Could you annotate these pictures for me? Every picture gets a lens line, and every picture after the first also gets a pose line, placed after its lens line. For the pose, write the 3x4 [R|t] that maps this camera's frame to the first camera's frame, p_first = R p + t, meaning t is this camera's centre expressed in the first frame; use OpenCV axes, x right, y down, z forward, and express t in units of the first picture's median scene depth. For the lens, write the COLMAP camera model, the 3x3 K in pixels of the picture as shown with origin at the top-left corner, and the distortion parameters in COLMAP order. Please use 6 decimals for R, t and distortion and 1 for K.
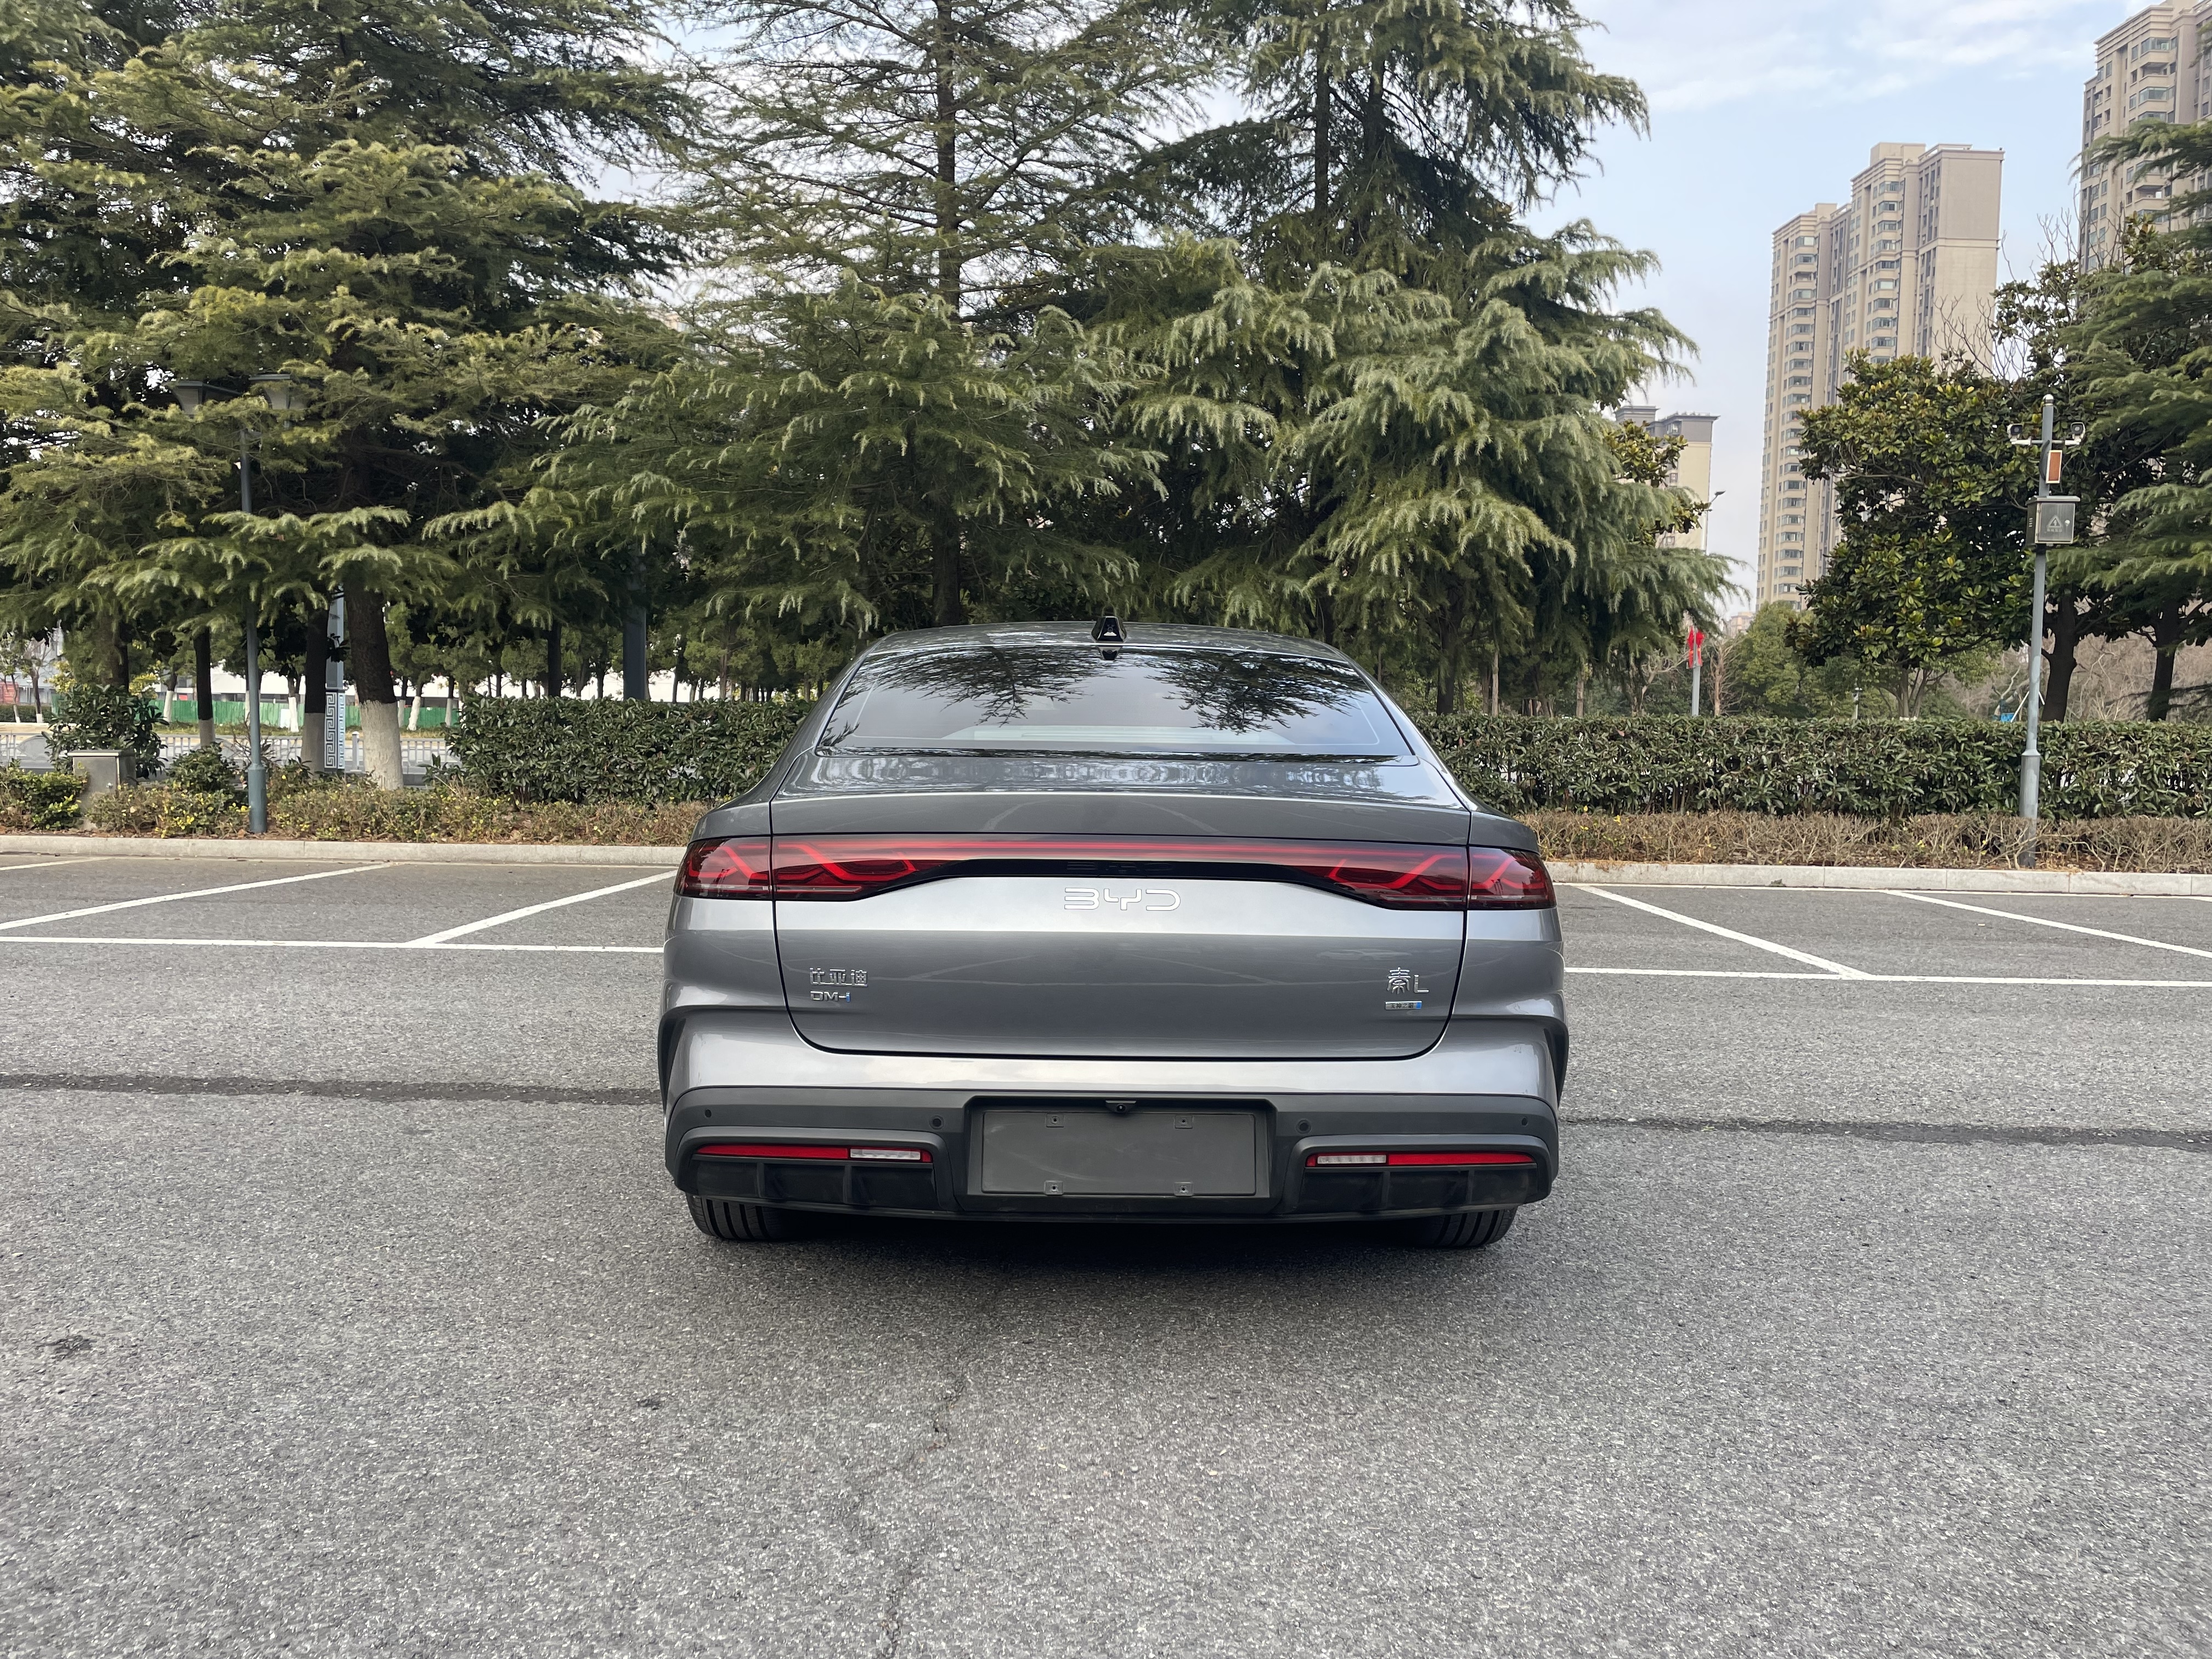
lens RADIAL K [[1665.9, 0, 1099.3], [0, 1665.9, 825.1], [0, 0, 1]] dist [0.101953, -0.125498]
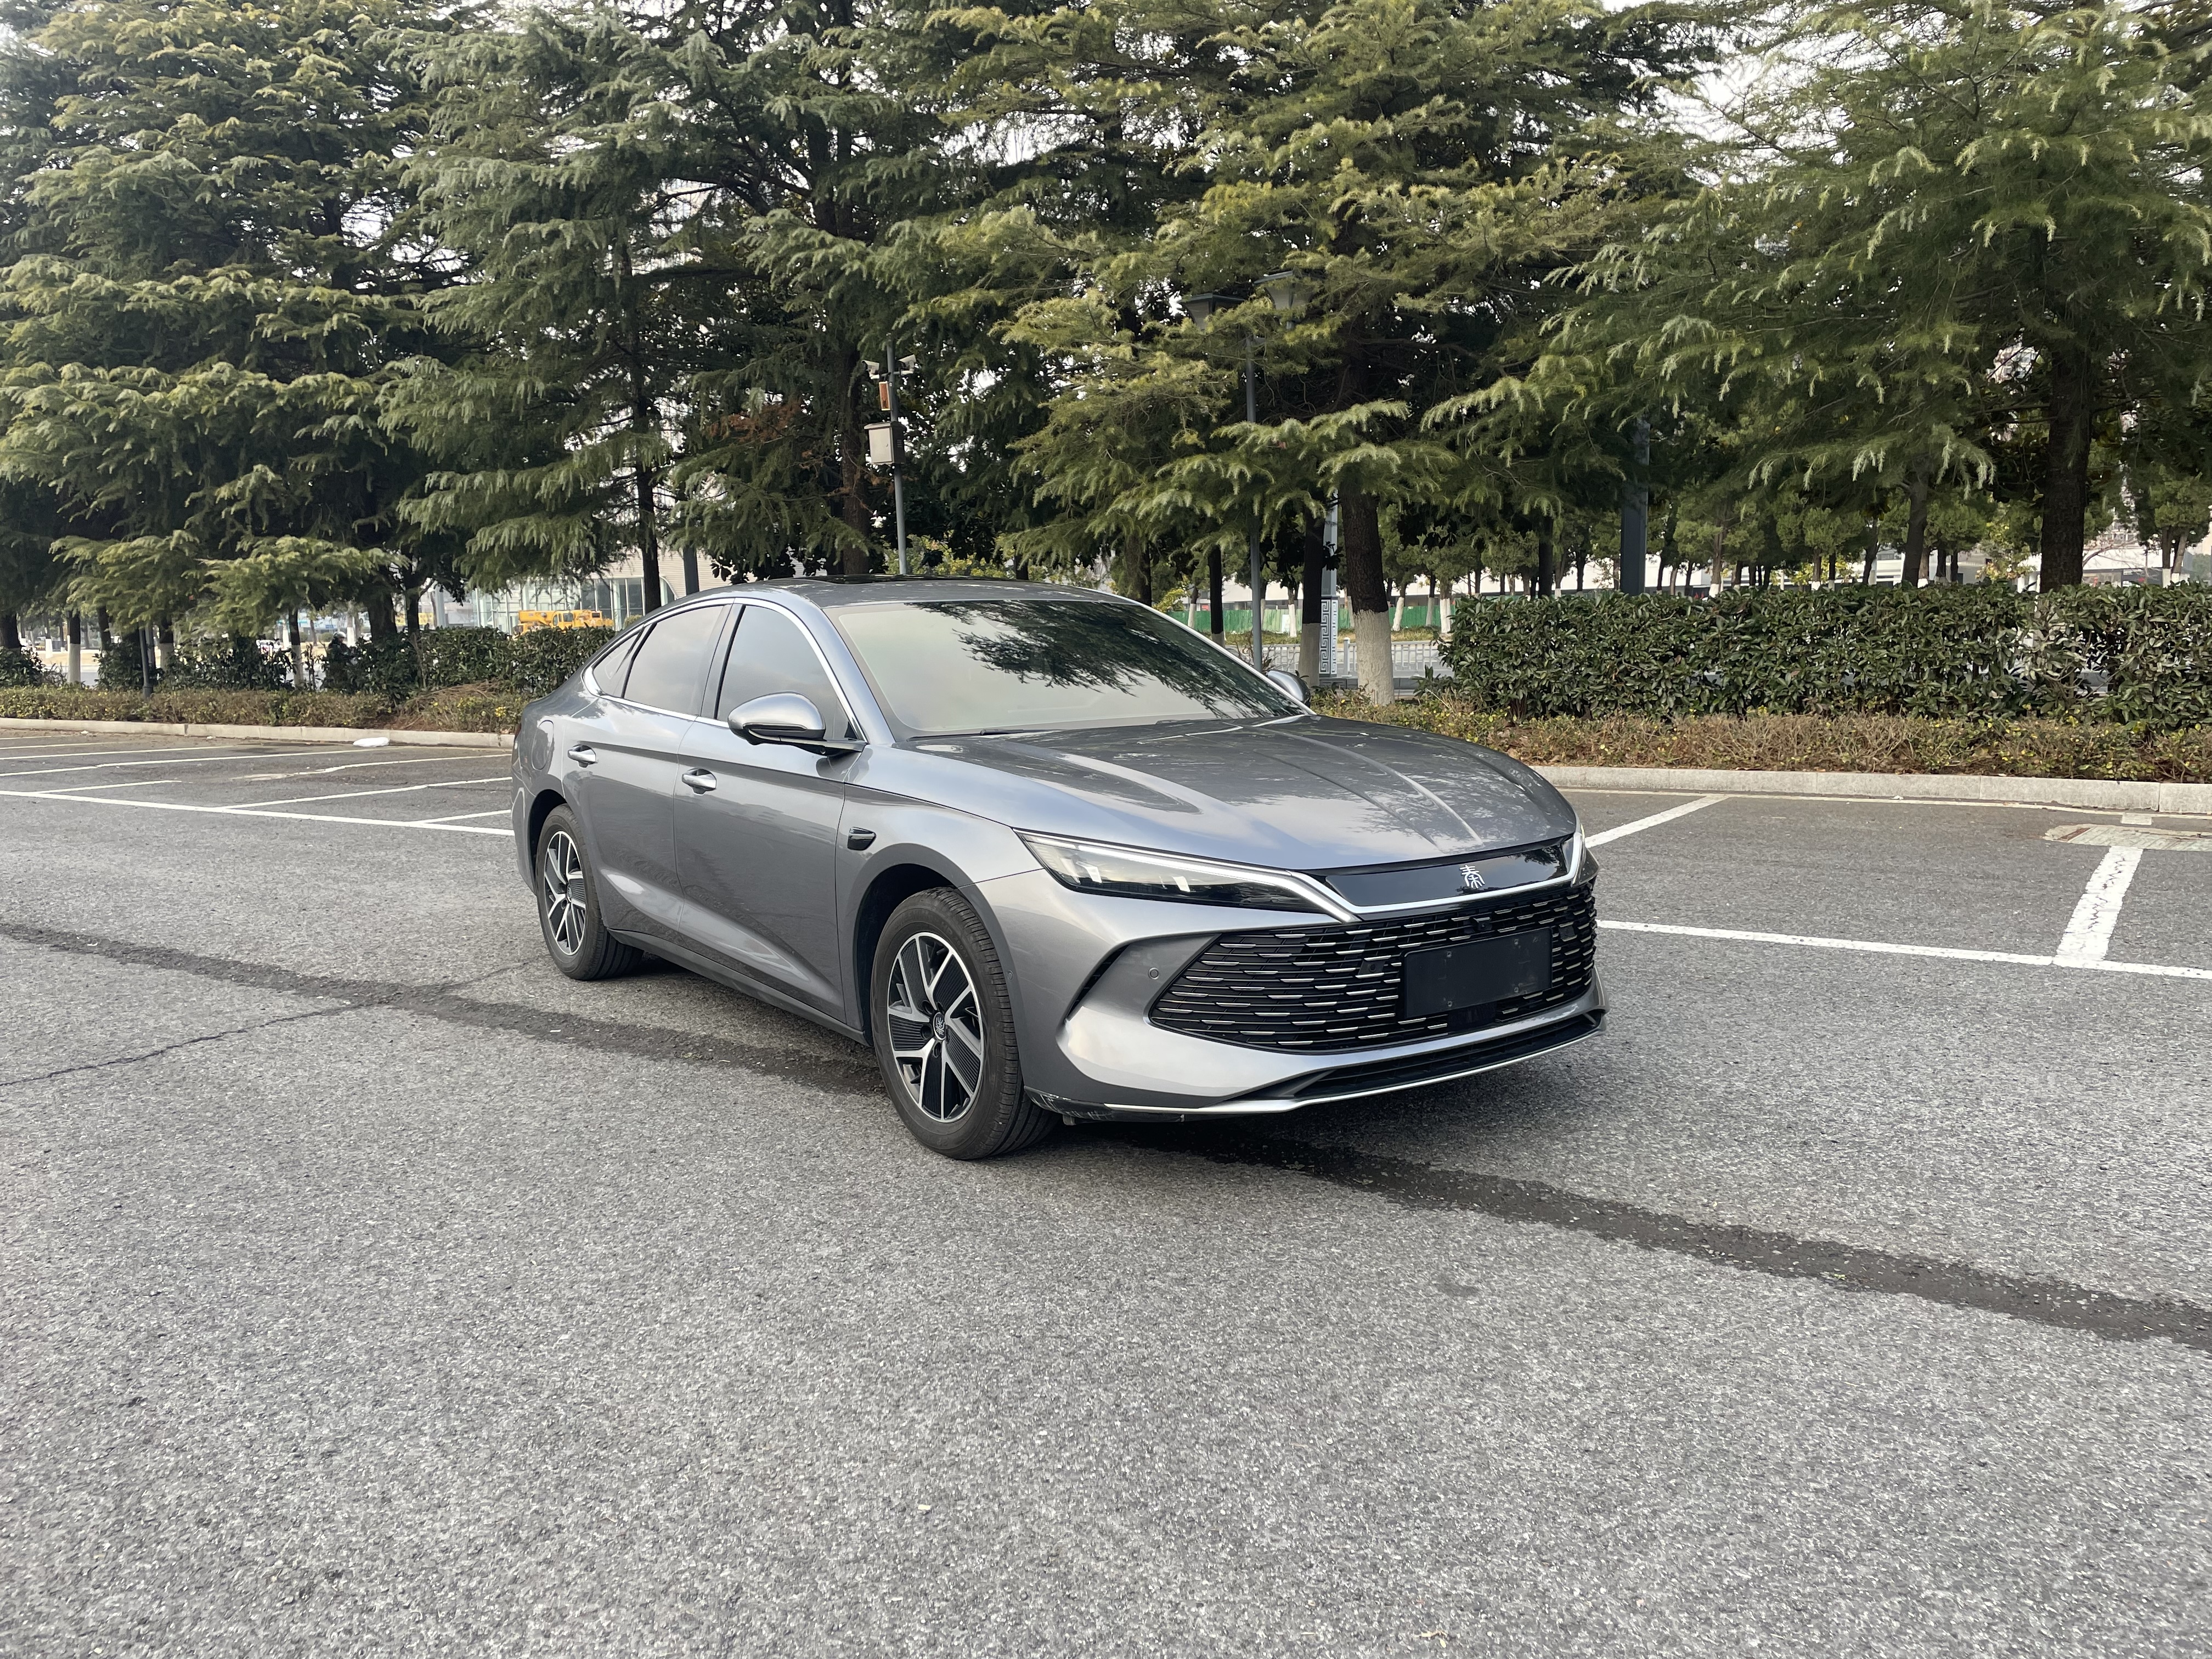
lens RADIAL K [[1657.8, 0, 1082.9], [0, 1657.8, 834.1], [0, 0, 1]] dist [0.096805, -0.131736]
pose [[0.842186, 0.031310, -0.538278, -0.060423], [0.007538, 0.997531, 0.069817, -0.016058], [0.539135, -0.062857, 0.839870, 0.127660]]
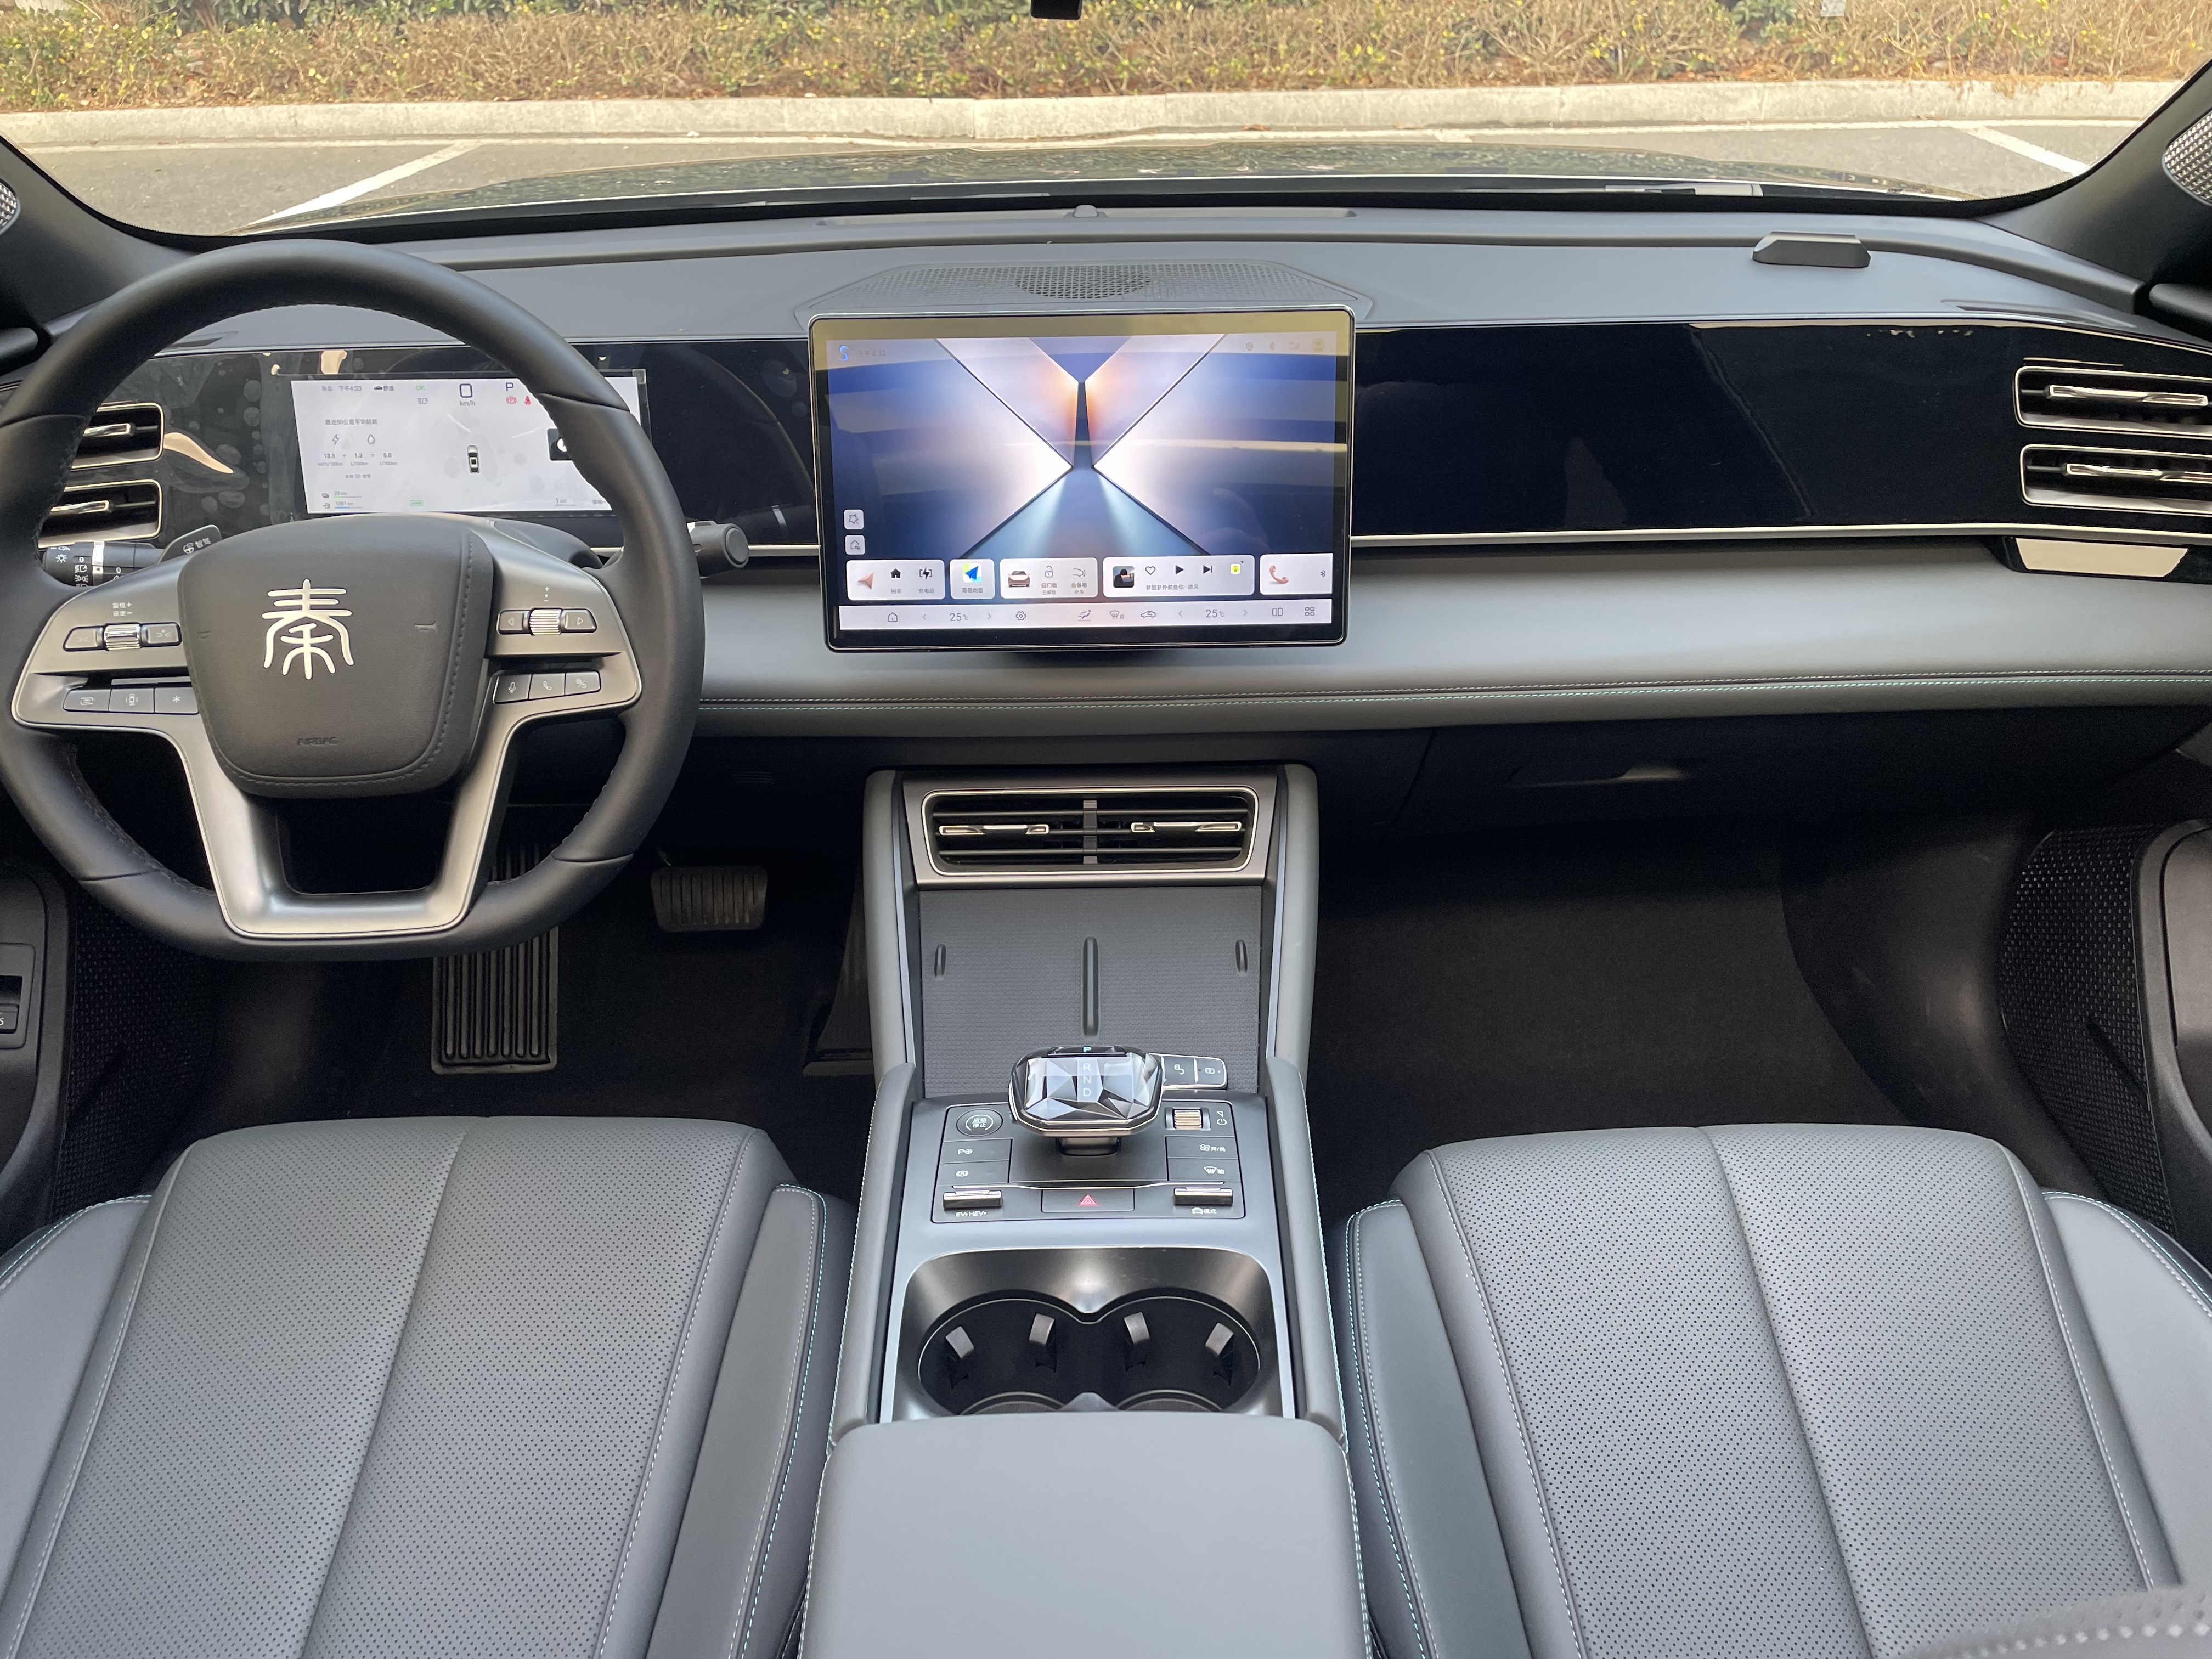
lens RADIAL K [[1666.0, 0, 1096.5], [0, 1666.0, 843.9], [0, 0, 1]] dist [0.099971, -0.128691]
pose [[0.999051, -0.017897, -0.039719, 0.002728], [0.034286, 0.885472, 0.463427, -0.026793], [0.026876, -0.464349, 0.885245, 0.344653]]
